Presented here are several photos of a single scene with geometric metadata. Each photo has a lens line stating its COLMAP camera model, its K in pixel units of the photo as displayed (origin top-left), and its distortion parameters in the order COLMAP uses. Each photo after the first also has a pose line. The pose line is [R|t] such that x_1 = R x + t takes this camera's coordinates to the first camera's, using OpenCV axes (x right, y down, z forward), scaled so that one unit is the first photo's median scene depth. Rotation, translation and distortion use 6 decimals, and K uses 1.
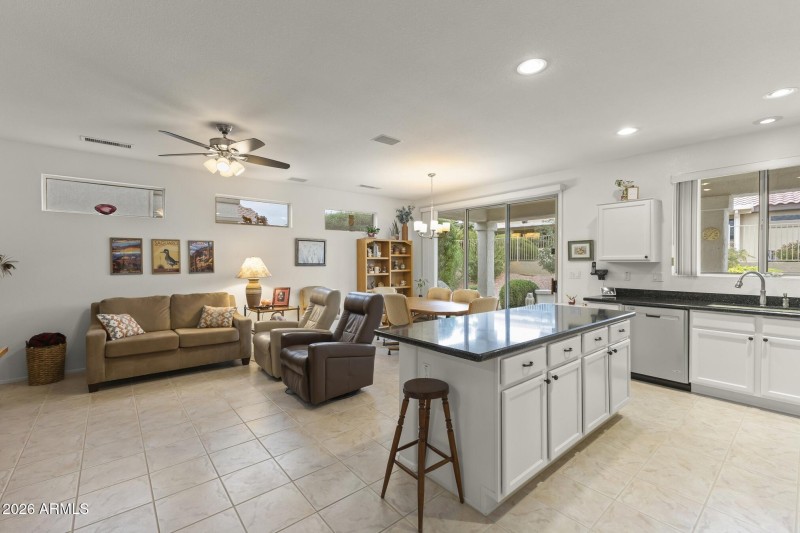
lens RADIAL K [[343.0, 0, 399.2], [0, 343.0, 263.4], [0, 0, 1]] dist [0.001923, -0.000093]
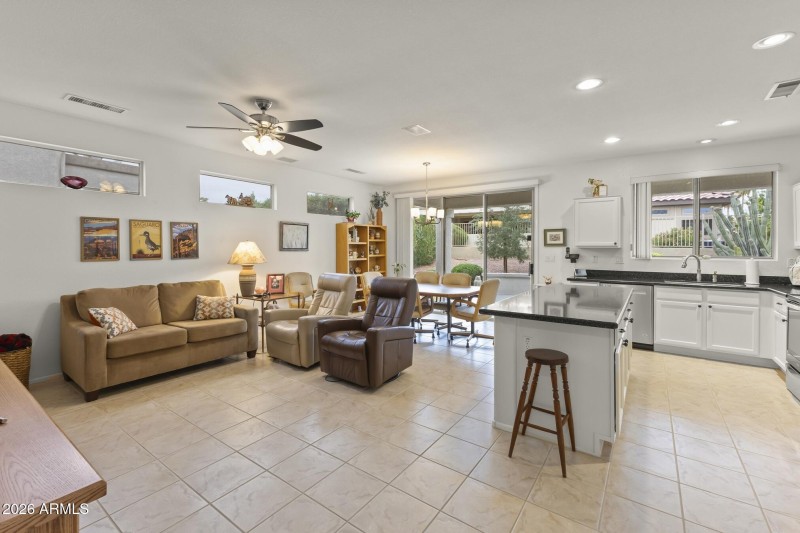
lens RADIAL K [[348.7, 0, 397.1], [0, 348.7, 247.0], [0, 0, 1]] dist [0.002070, 0.000310]
pose [[0.969894, 0.002821, 0.243512, -0.294393], [-0.001862, 0.999990, -0.004172, 0.000322], [-0.243521, 0.003593, 0.969889, -0.008976]]
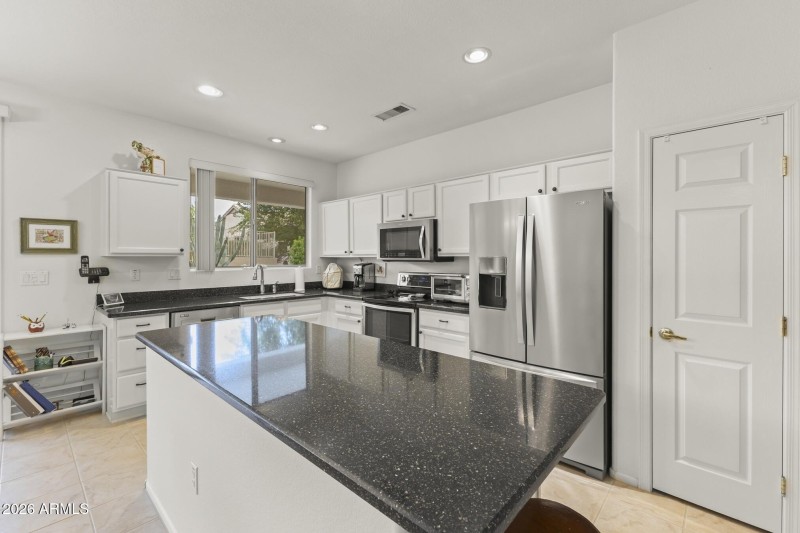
lens RADIAL K [[347.9, 0, 400.9], [0, 347.9, 256.3], [0, 0, 1]] dist [0.001300, 0.000006]
pose [[-0.129583, 0.002635, 0.991565, -0.147367], [0.003023, 0.999993, -0.002262, -0.000212], [-0.991564, 0.002705, -0.129590, 0.525121]]
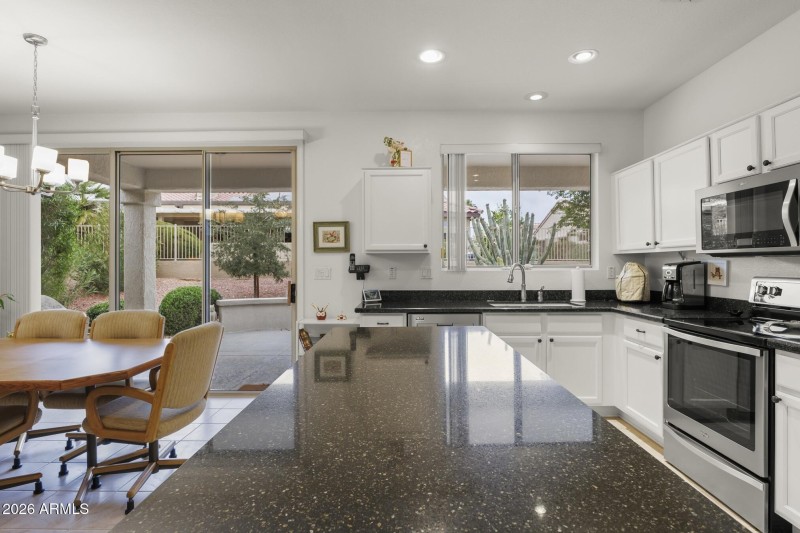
lens RADIAL K [[415.8, 0, 398.2], [0, 415.8, 261.7], [0, 0, 1]] dist [-0.005774, -0.001394]
pose [[0.650371, 0.000850, 0.759616, 0.002795], [0.006629, 0.999955, -0.006795, 0.018367], [-0.759588, 0.009455, 0.650336, 0.411799]]
